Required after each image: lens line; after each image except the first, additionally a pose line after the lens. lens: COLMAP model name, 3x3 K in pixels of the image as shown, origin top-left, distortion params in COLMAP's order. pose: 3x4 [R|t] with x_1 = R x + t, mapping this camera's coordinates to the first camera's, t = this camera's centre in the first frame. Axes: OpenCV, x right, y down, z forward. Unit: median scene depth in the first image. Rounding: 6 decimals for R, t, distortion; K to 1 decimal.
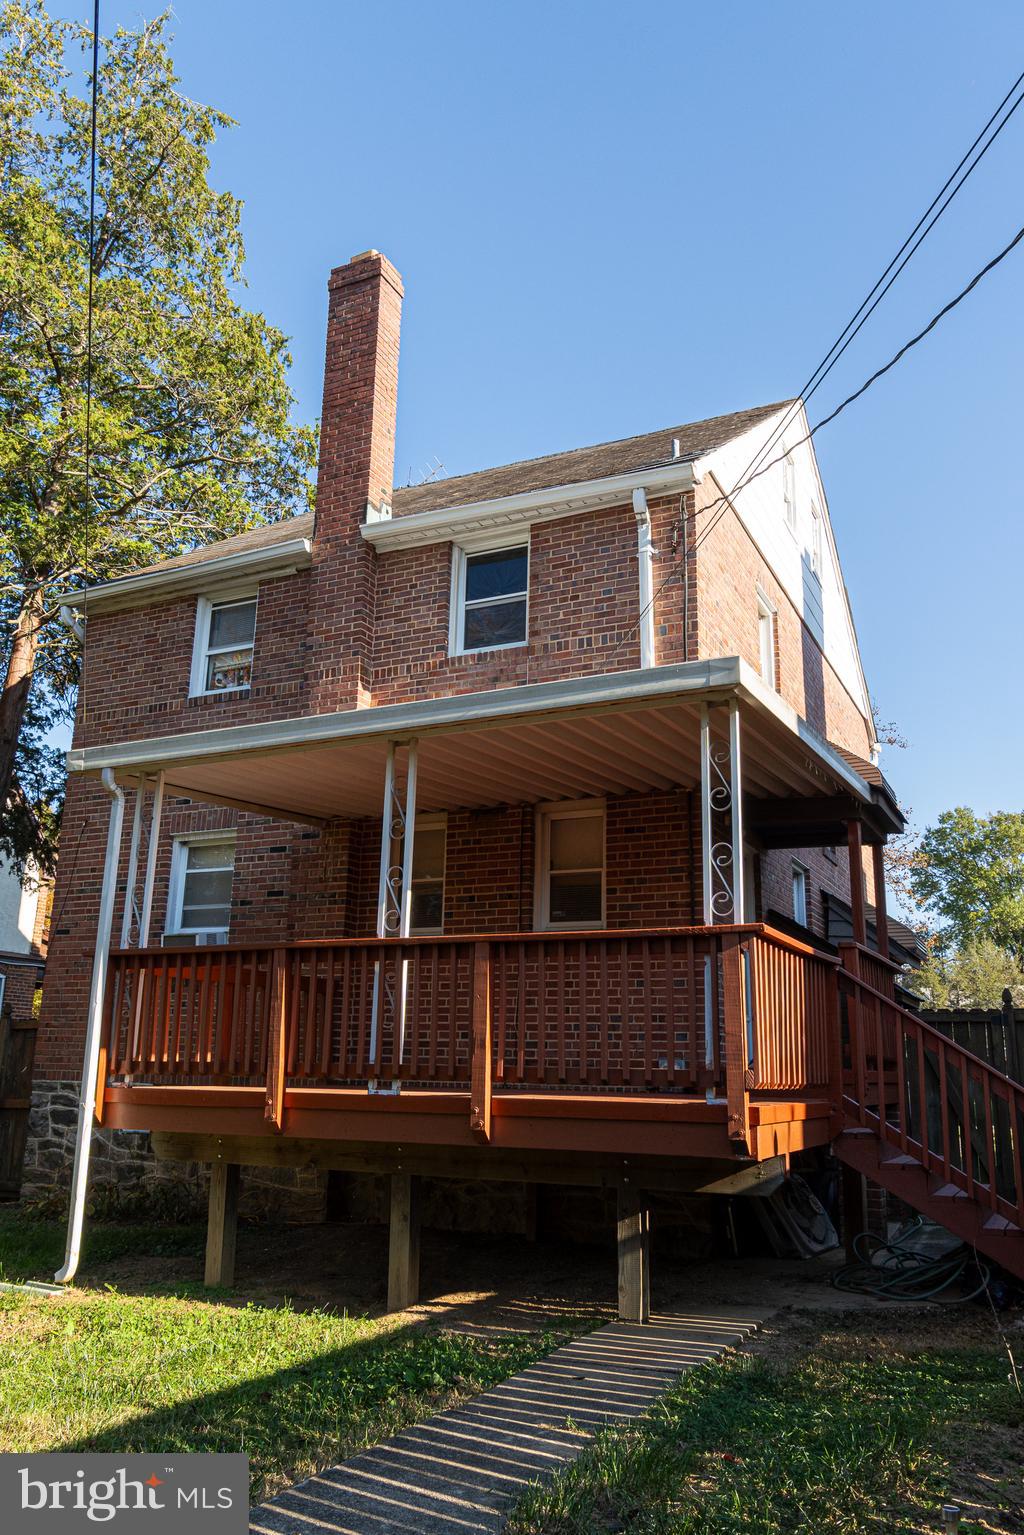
lens RADIAL K [[1139.0, 0, 508.2], [0, 1139.0, 780.3], [0, 0, 1]] dist [-0.006359, -0.001630]
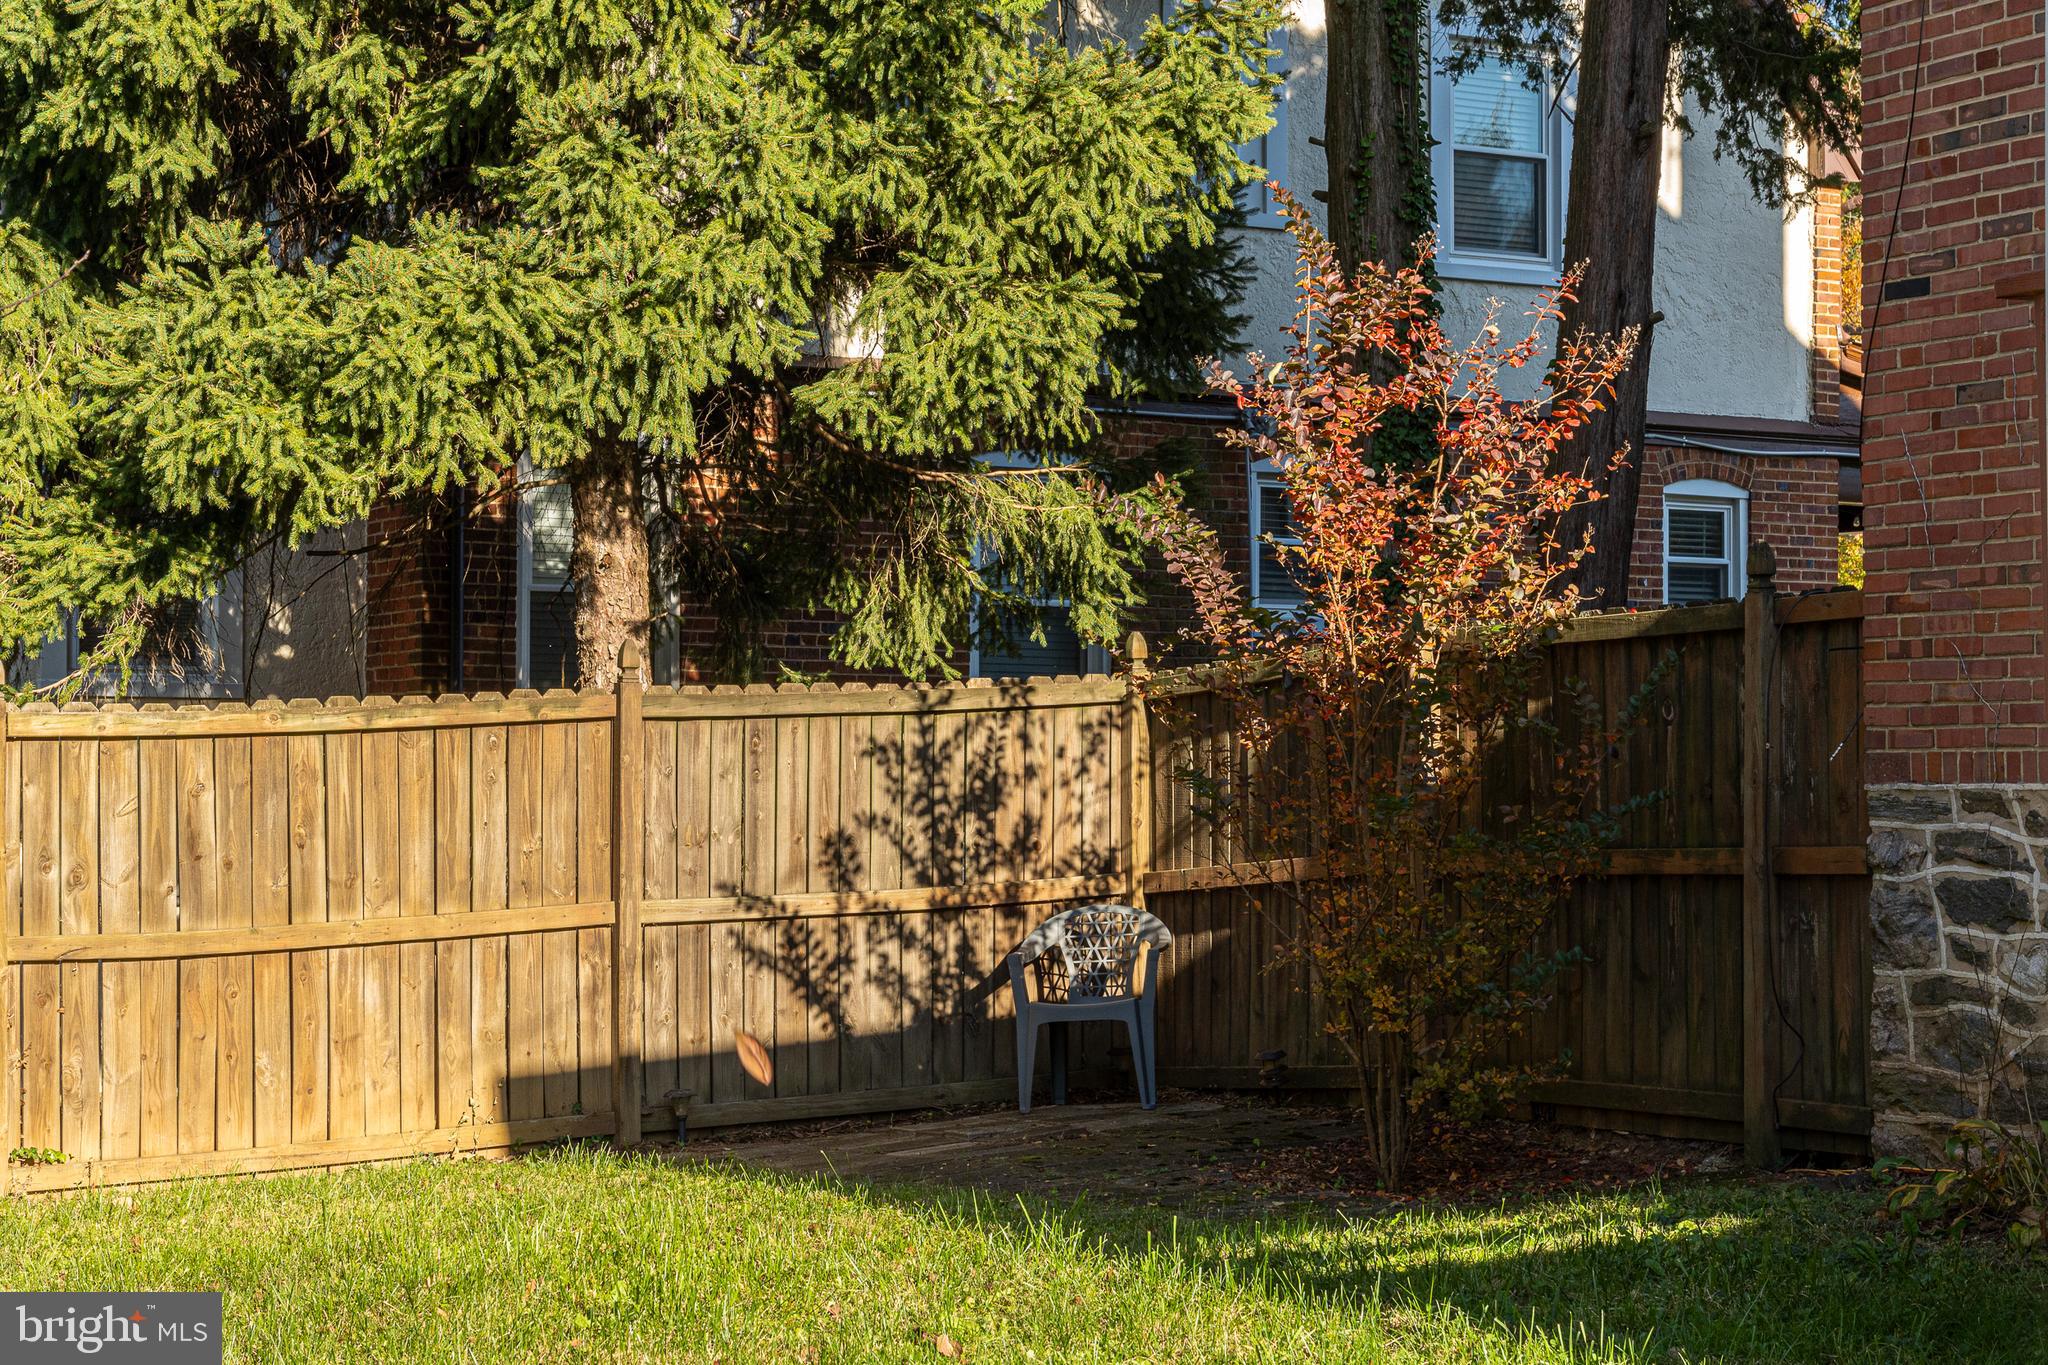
lens RADIAL K [[3494.7, 0, 1024.5], [0, 3494.7, 684.2], [0, 0, 1]] dist [0.040998, 0.000000]
pose [[0.814085, -0.034423, -0.579724, -0.062569], [0.158666, 0.973446, 0.165007, 0.050422], [0.558650, -0.226312, 0.797930, 0.144556]]
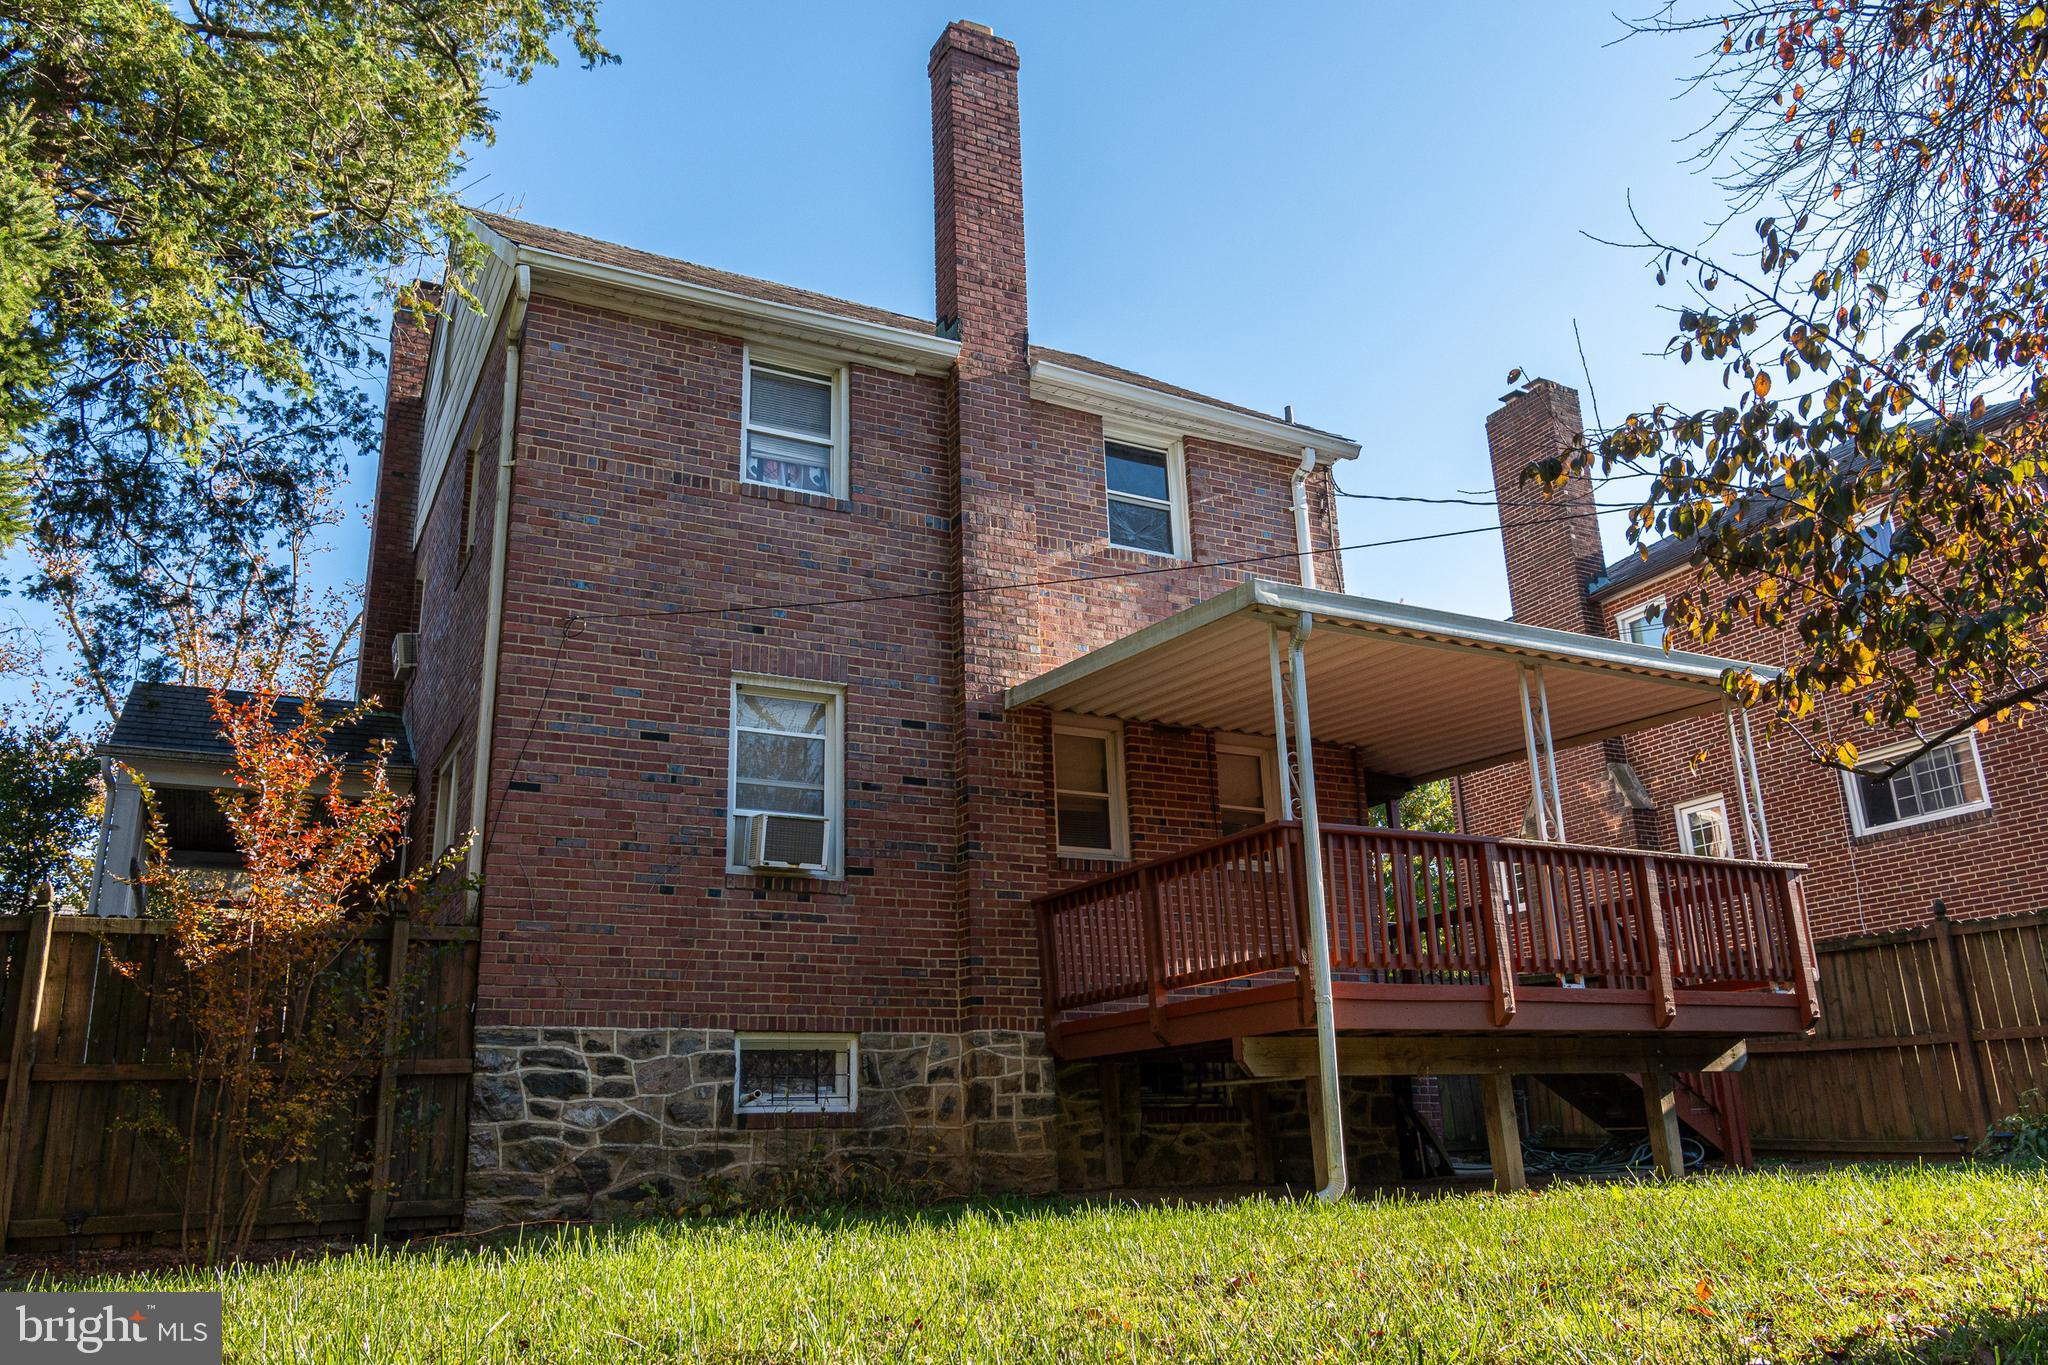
lens RADIAL K [[1519.7, 0, 1018.1], [0, 1519.7, 678.8], [0, 0, 1]] dist [-0.006359, -0.001630]
pose [[0.602496, 0.208117, 0.770510, -0.911816], [-0.157426, 0.977426, -0.140908, 0.156671], [-0.782442, -0.036402, 0.621659, 0.299792]]
